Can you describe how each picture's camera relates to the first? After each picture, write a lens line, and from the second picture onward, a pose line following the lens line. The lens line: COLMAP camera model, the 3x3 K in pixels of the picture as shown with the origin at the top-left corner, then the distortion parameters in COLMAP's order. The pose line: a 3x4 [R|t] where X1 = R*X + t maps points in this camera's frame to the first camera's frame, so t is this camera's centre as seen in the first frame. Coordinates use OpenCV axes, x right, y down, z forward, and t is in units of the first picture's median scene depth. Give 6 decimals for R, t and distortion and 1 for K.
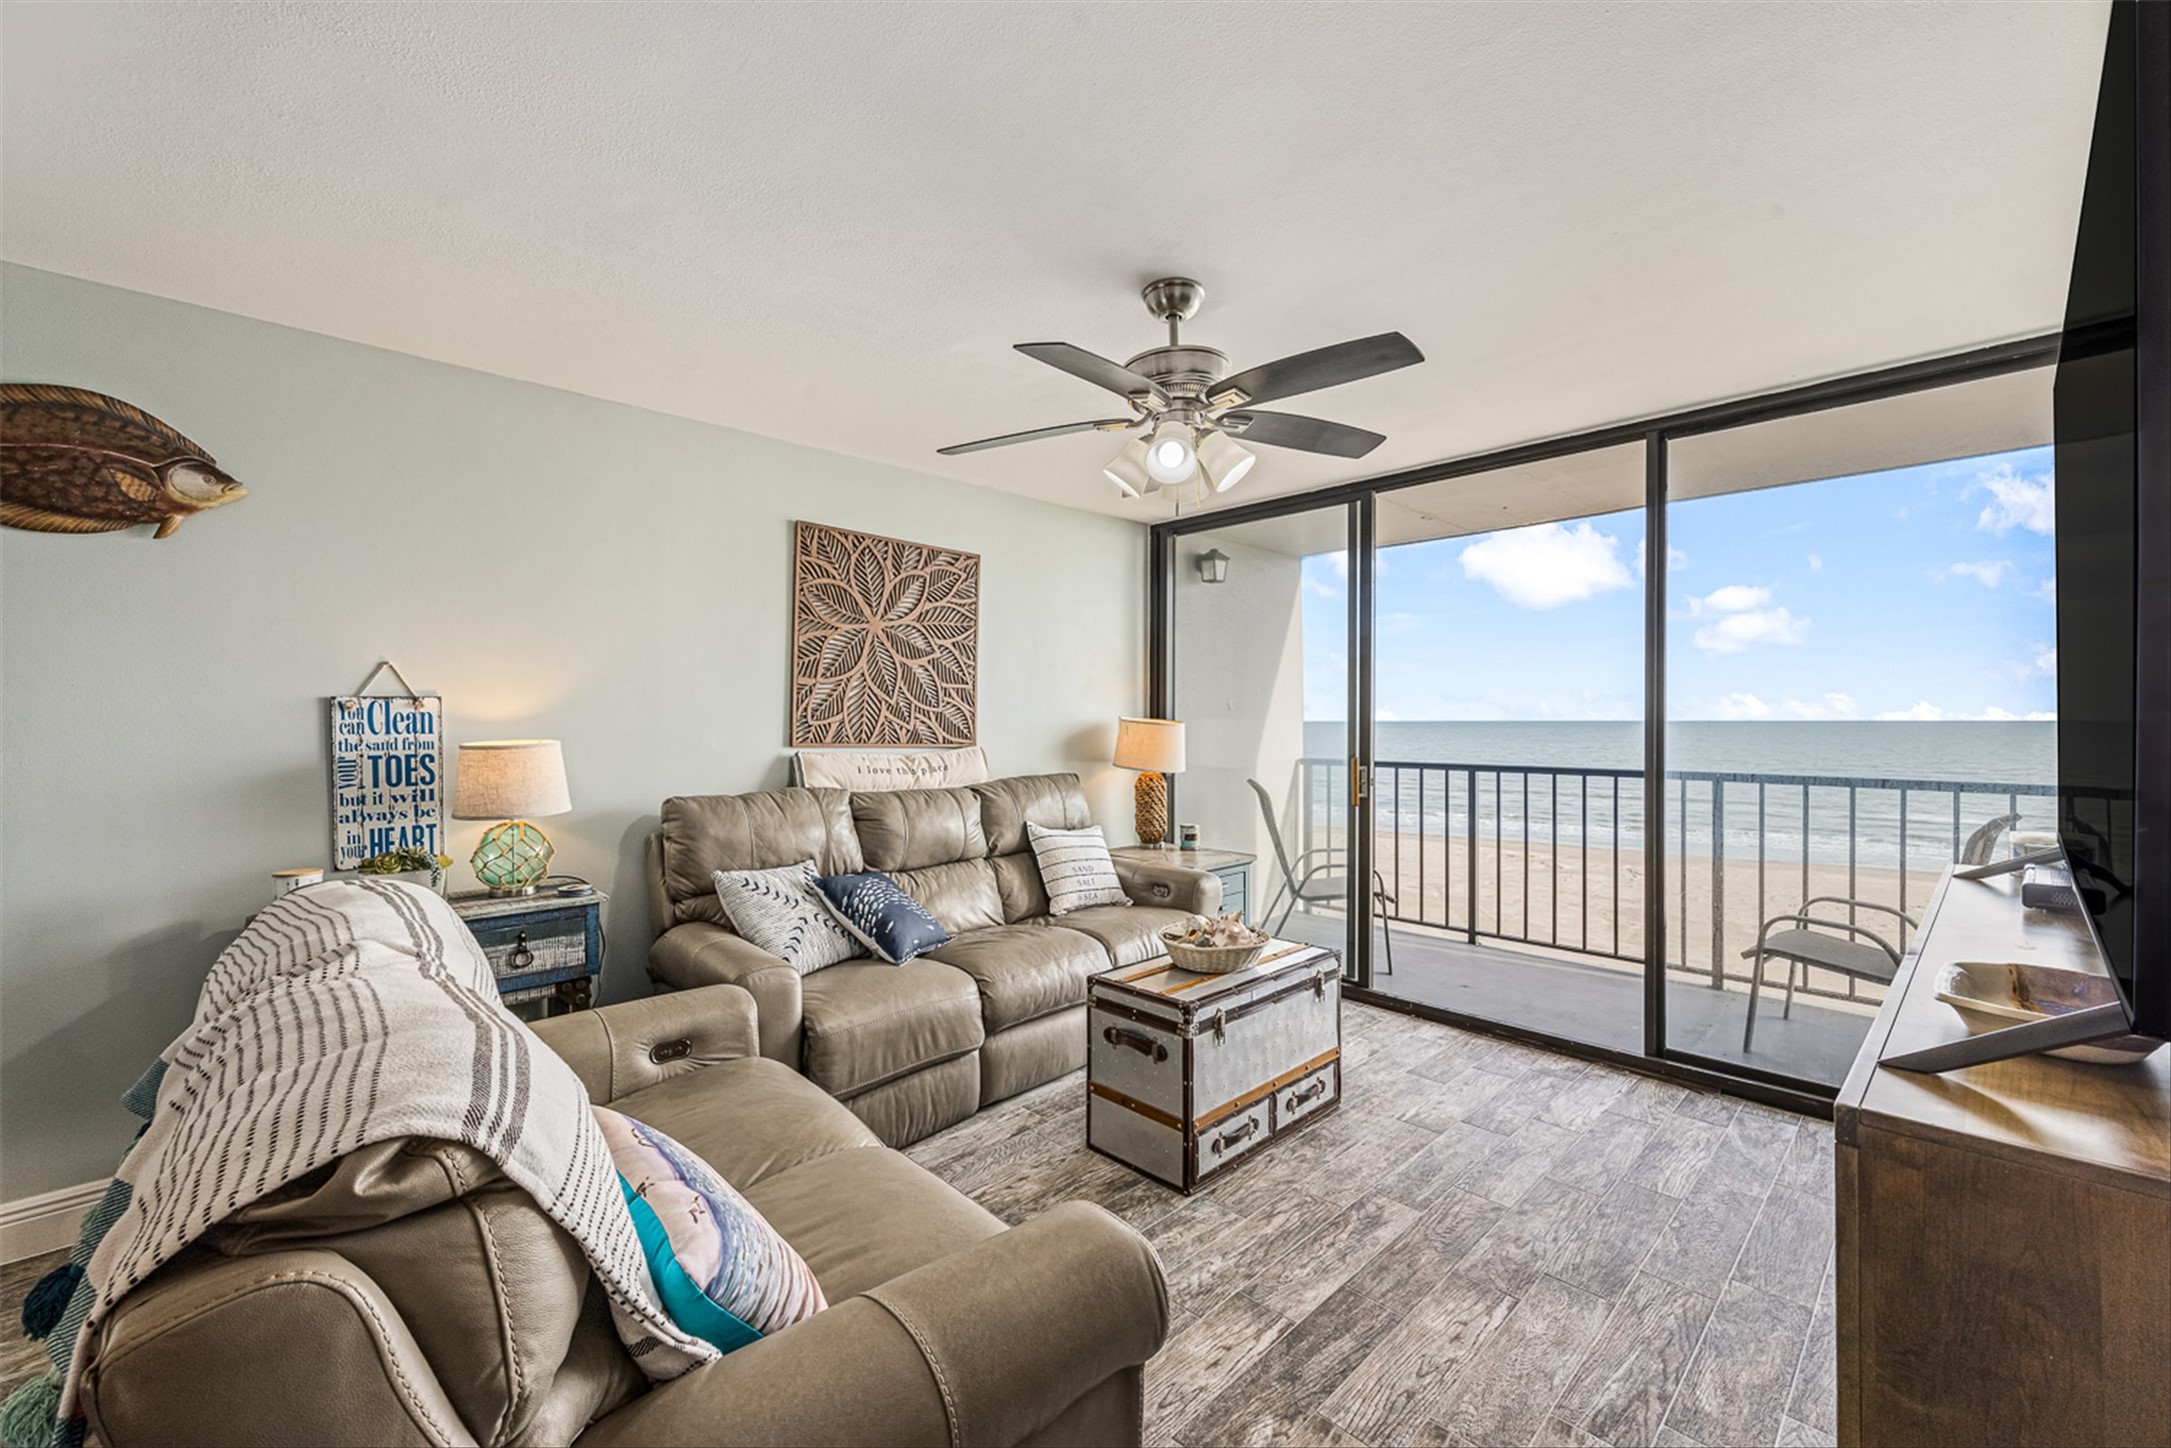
lens RADIAL K [[869.7, 0, 1088.0], [0, 869.7, 719.3], [0, 0, 1]] dist [-0.005137, 0.000971]
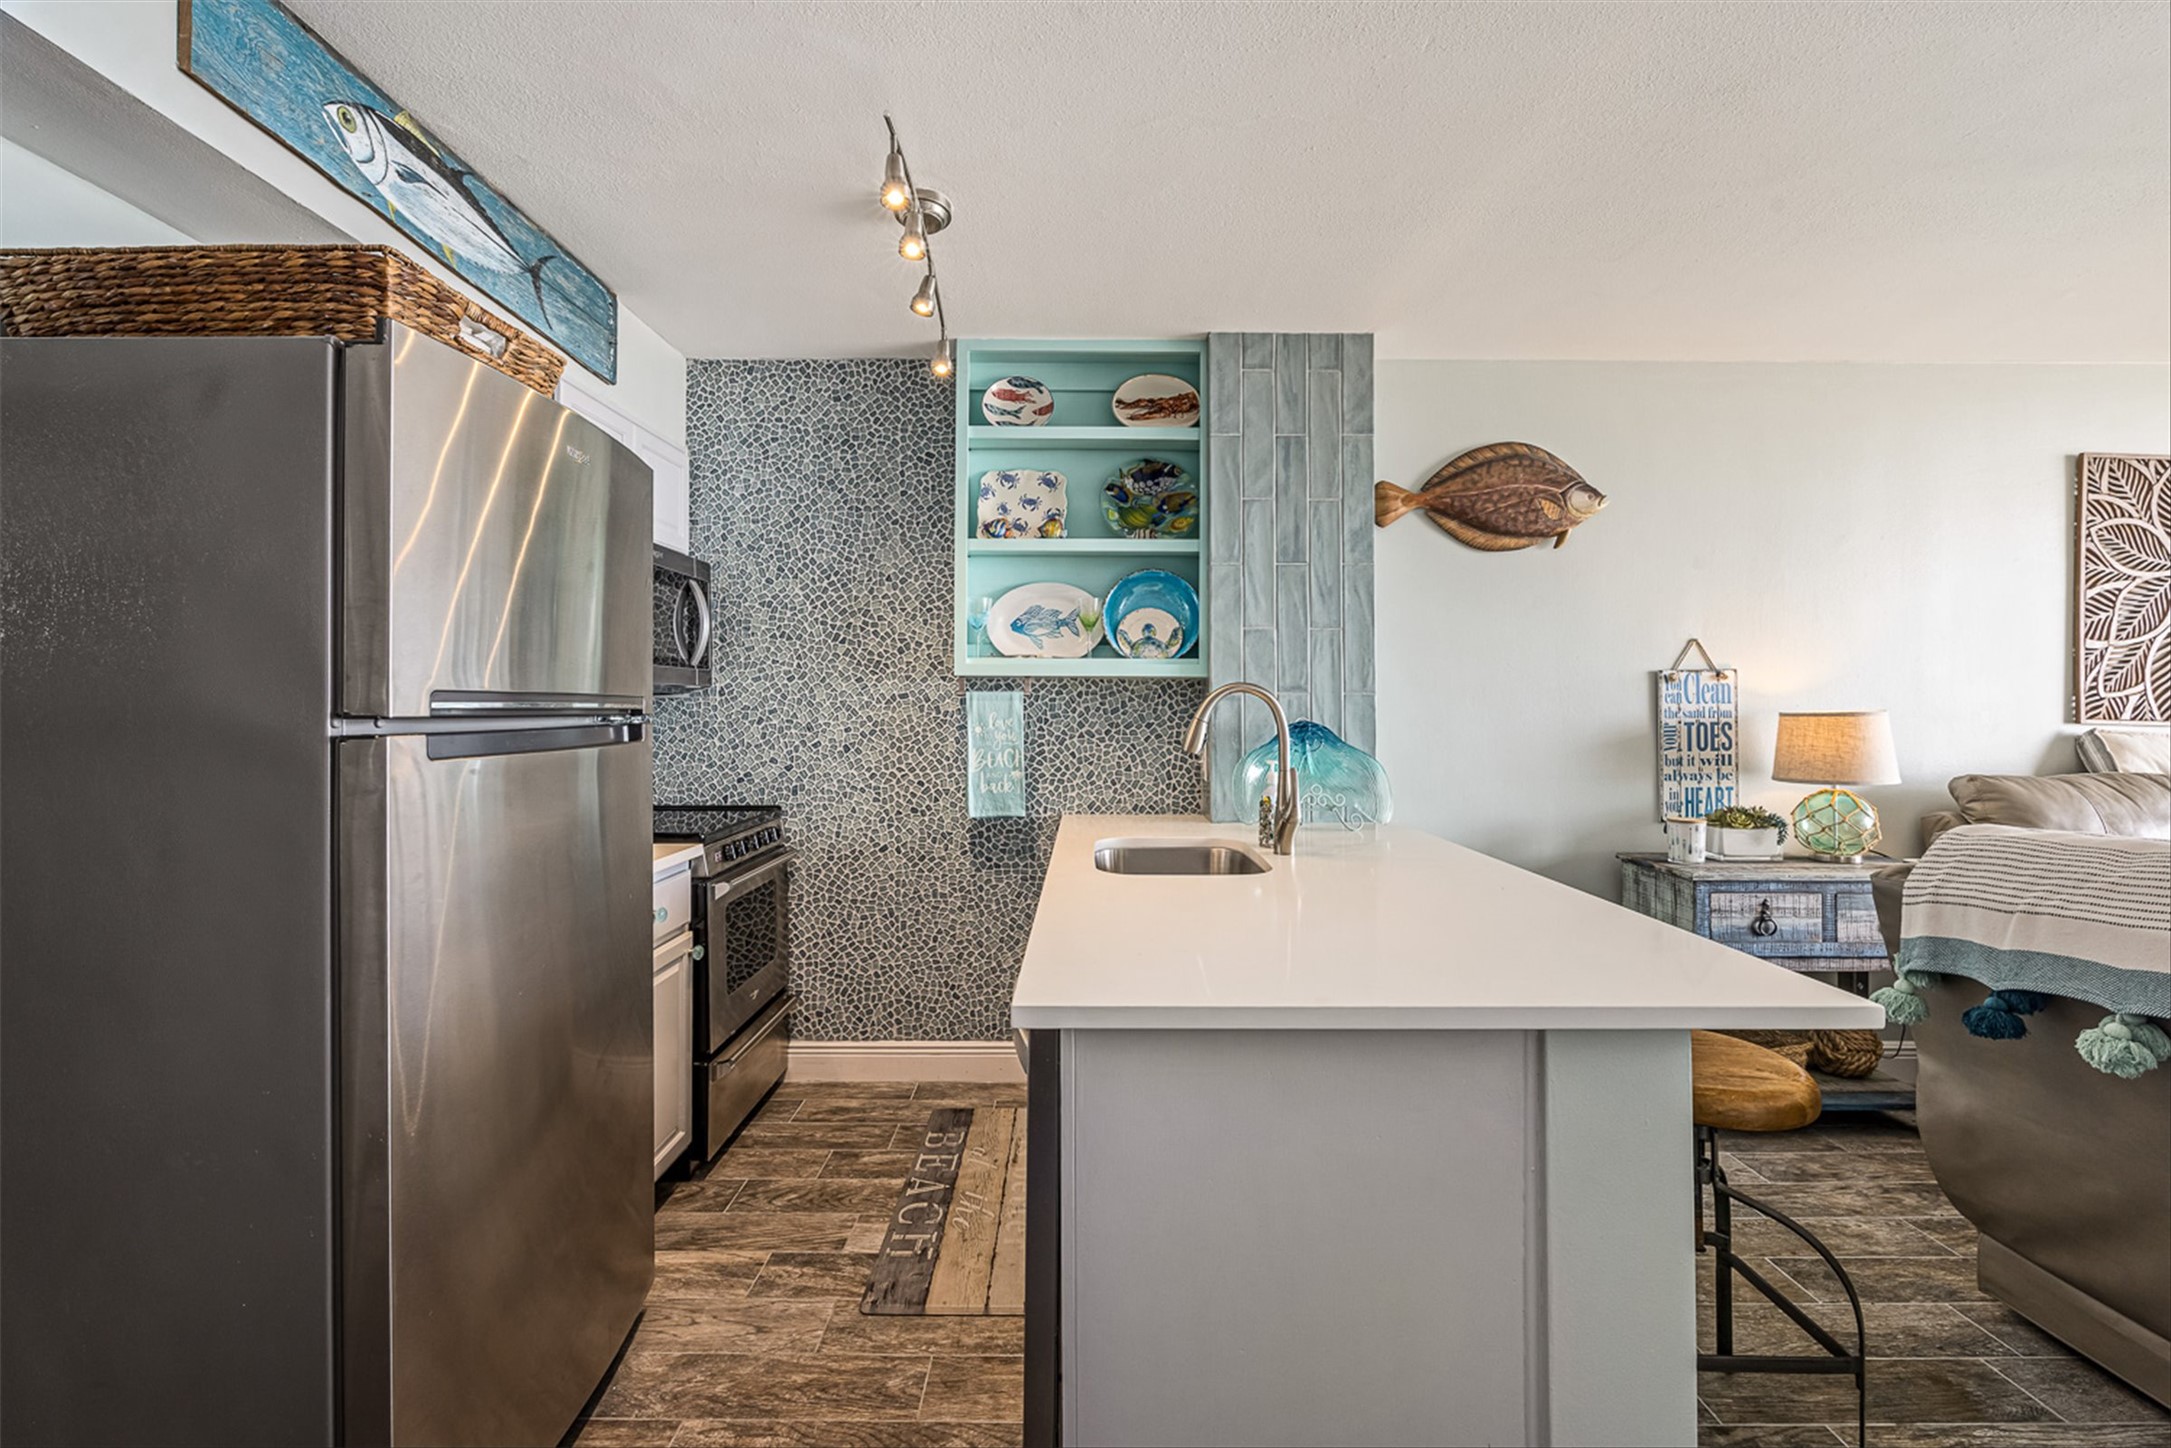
lens RADIAL K [[869.7, 0, 1084.9], [0, 869.7, 696.5], [0, 0, 1]] dist [-0.005137, 0.000971]
pose [[0.721166, -0.008579, -0.692709, -0.620871], [-0.001883, 0.999895, -0.014344, 0.026364], [0.692760, 0.011649, 0.721074, -0.360522]]
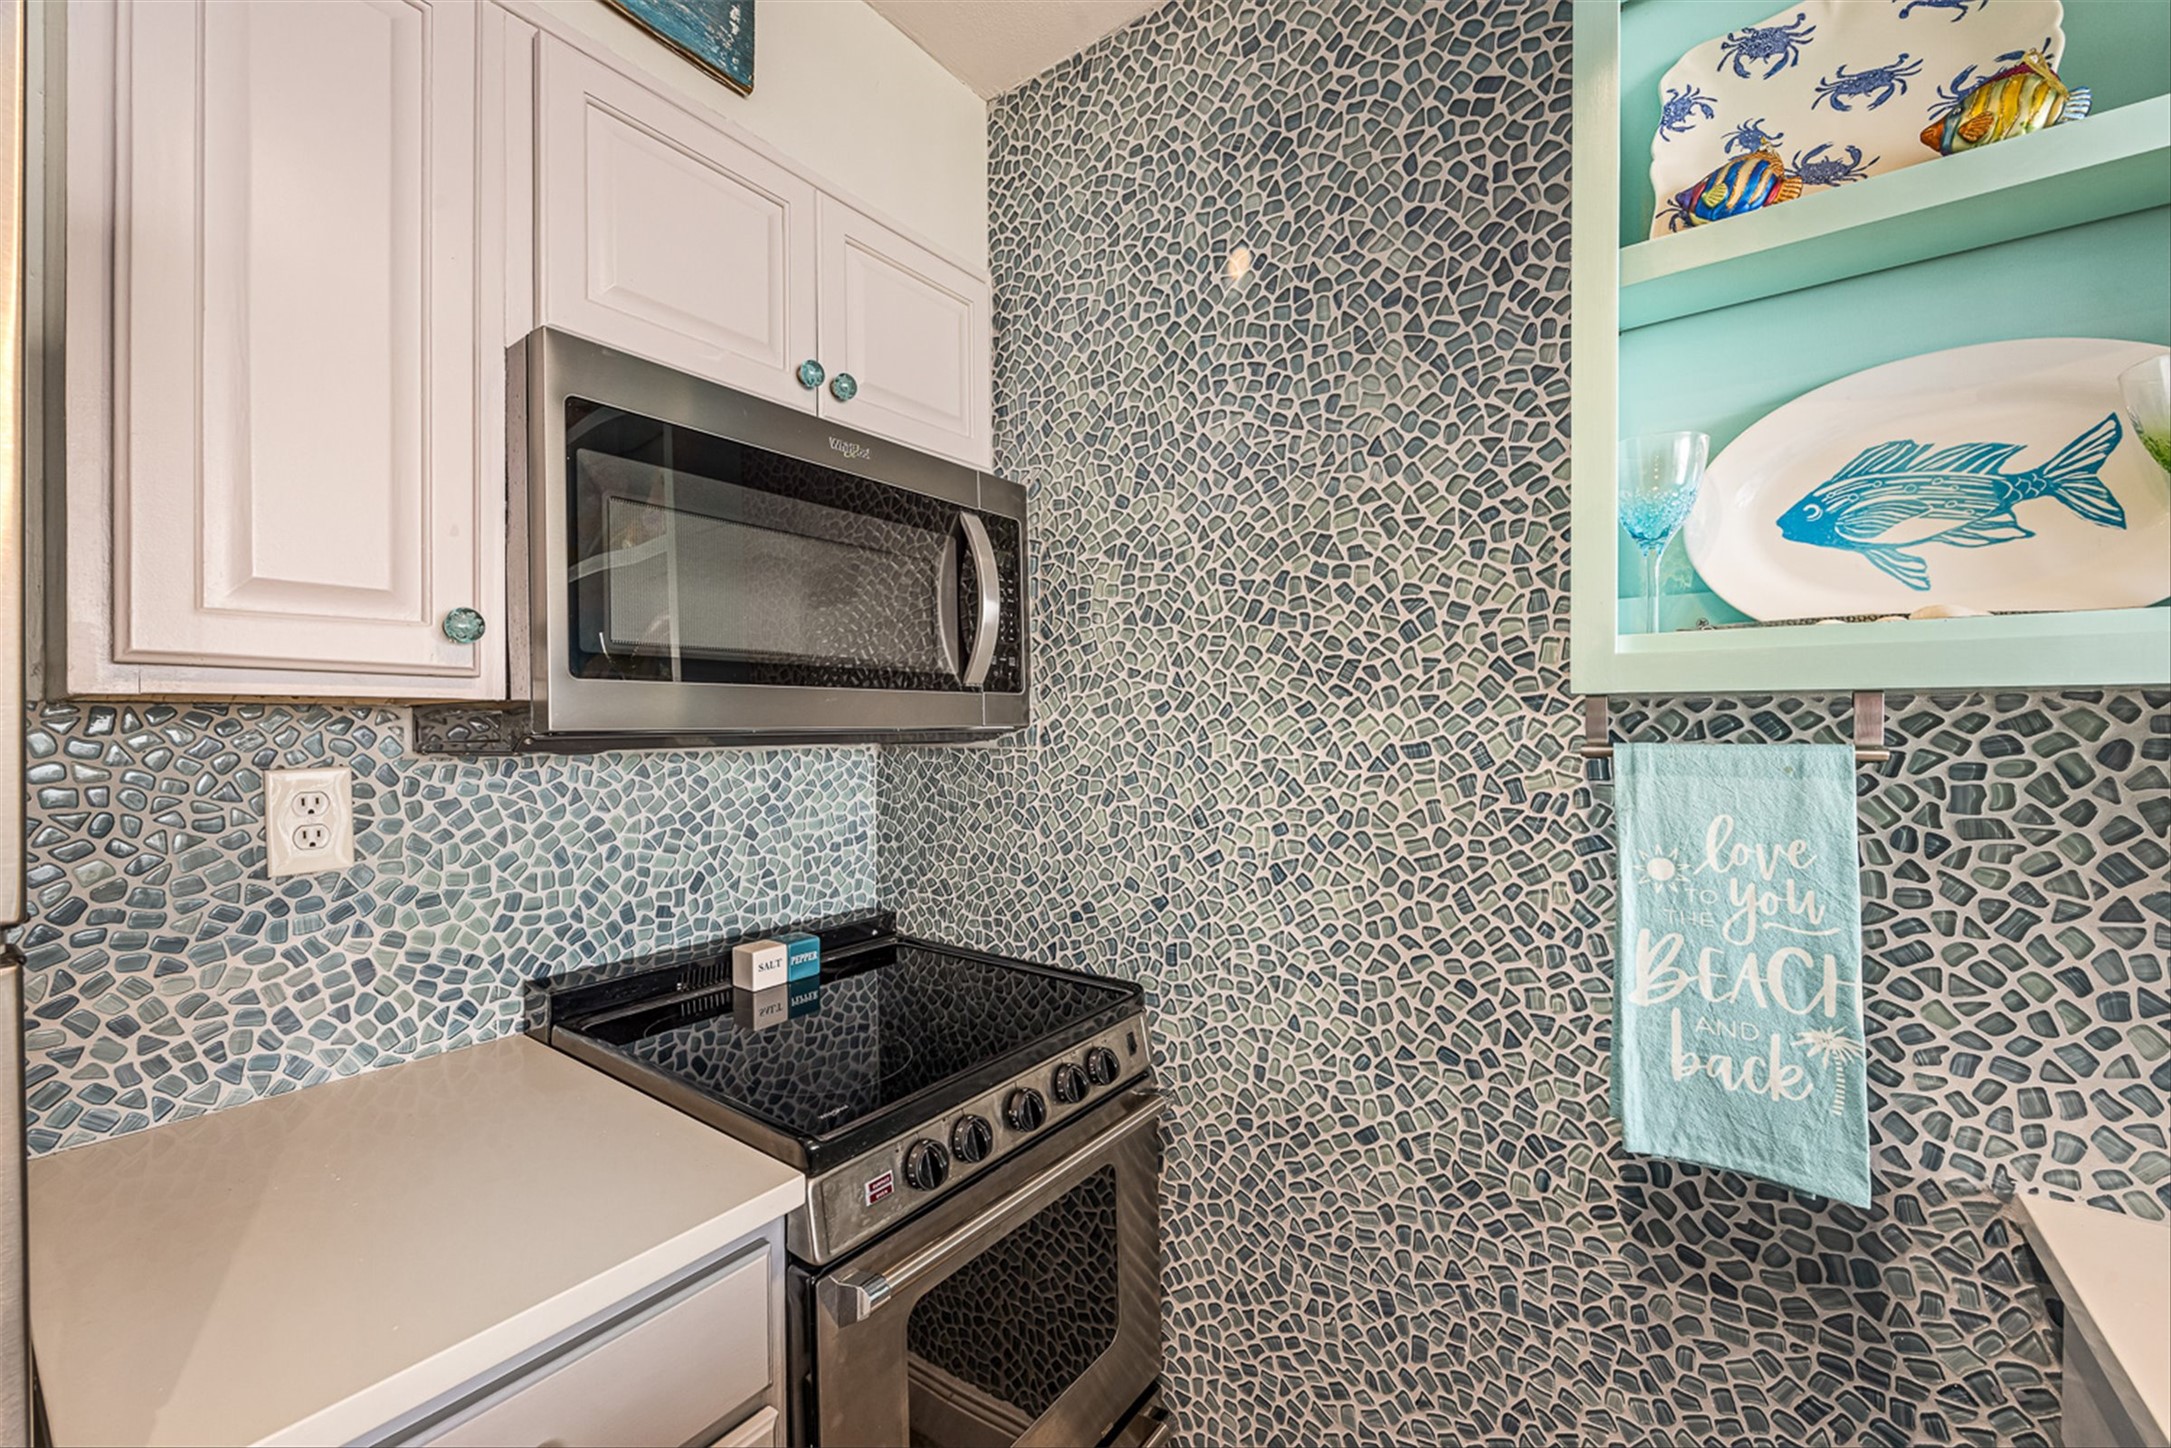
lens RADIAL K [[869.7, 0, 1088.0], [0, 869.7, 728.2], [0, 0, 1]] dist [-0.005137, 0.000971]
pose [[0.176980, 0.002612, -0.984211, -1.196638], [0.001137, 0.999995, 0.002859, -0.003133], [0.984214, -0.001625, 0.176976, 0.067314]]
